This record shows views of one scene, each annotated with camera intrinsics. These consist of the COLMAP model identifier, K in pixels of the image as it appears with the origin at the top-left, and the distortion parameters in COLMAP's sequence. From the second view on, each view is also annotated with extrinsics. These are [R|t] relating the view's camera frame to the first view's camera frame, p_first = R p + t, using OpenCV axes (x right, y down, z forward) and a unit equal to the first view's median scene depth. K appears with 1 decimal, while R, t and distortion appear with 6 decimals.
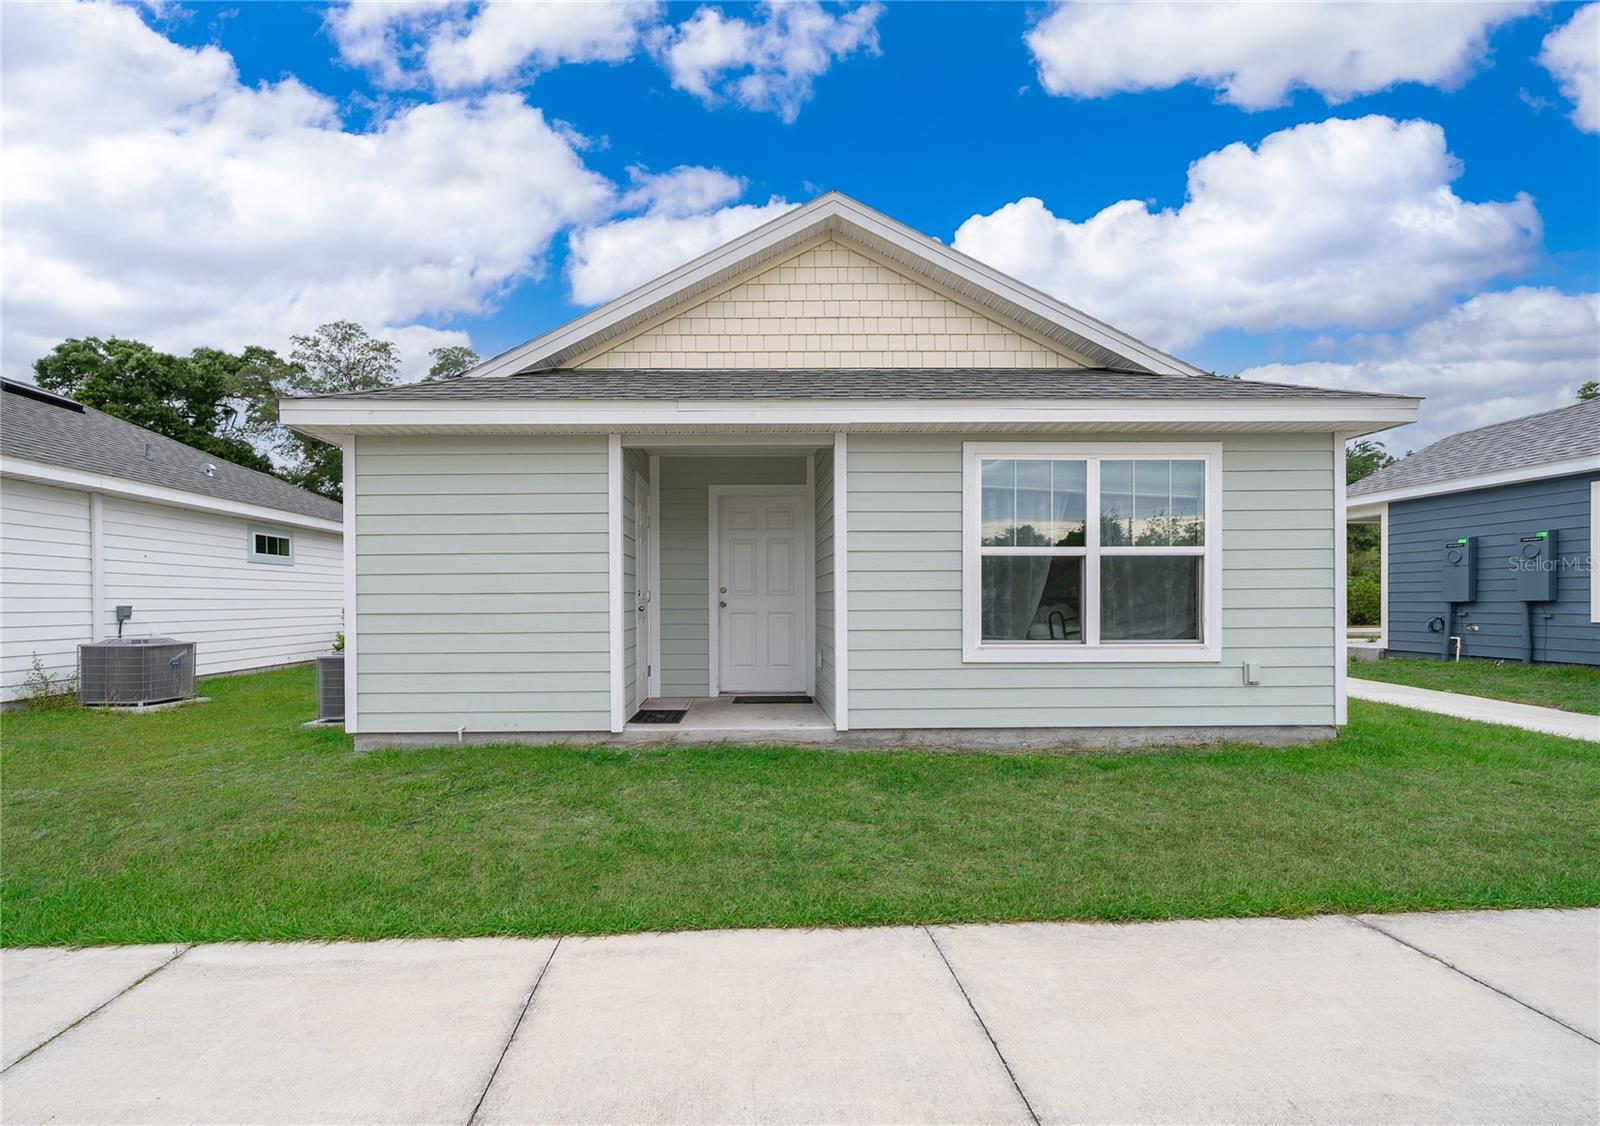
lens RADIAL K [[690.3, 0, 740.2], [0, 690.3, 600.6], [0, 0, 1]] dist [-0.001087, -0.000845]
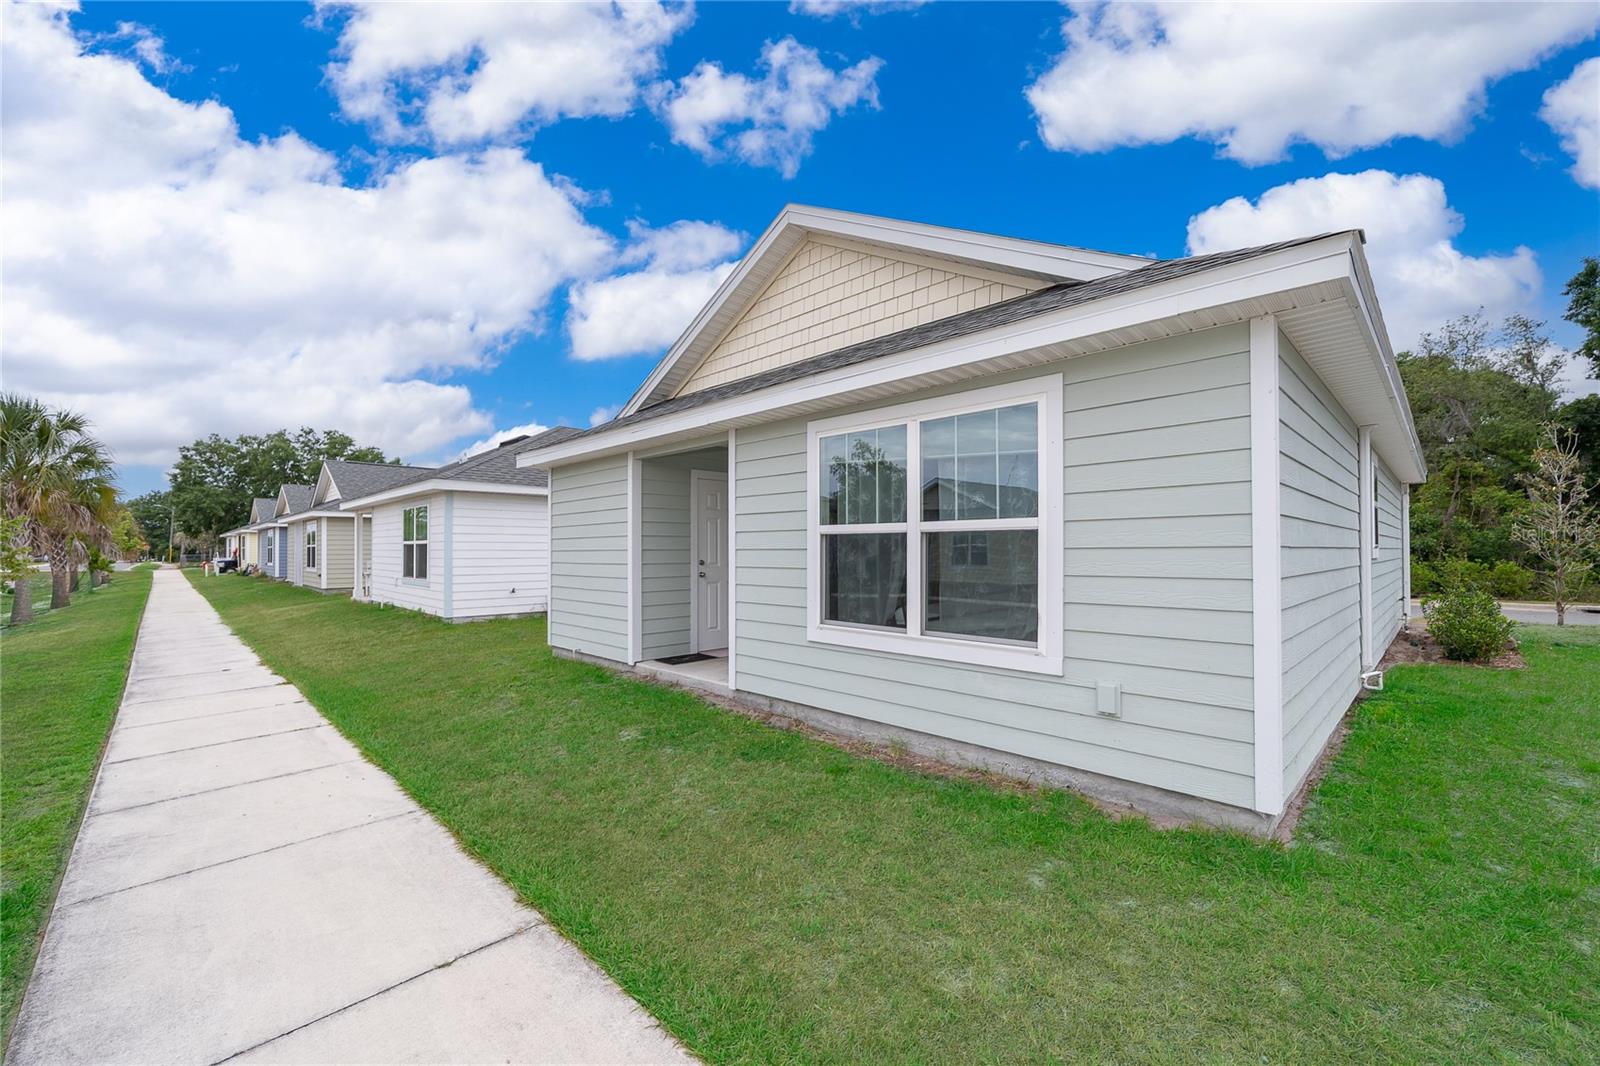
lens RADIAL K [[641.8, 0, 793.6], [0, 641.8, 539.4], [0, 0, 1]] dist [-0.002015, 0.000002]
pose [[0.699802, -0.009138, -0.714279, 0.981124], [-0.000280, 0.999915, -0.013066, -0.045644], [0.714337, 0.009343, 0.699739, 0.328318]]
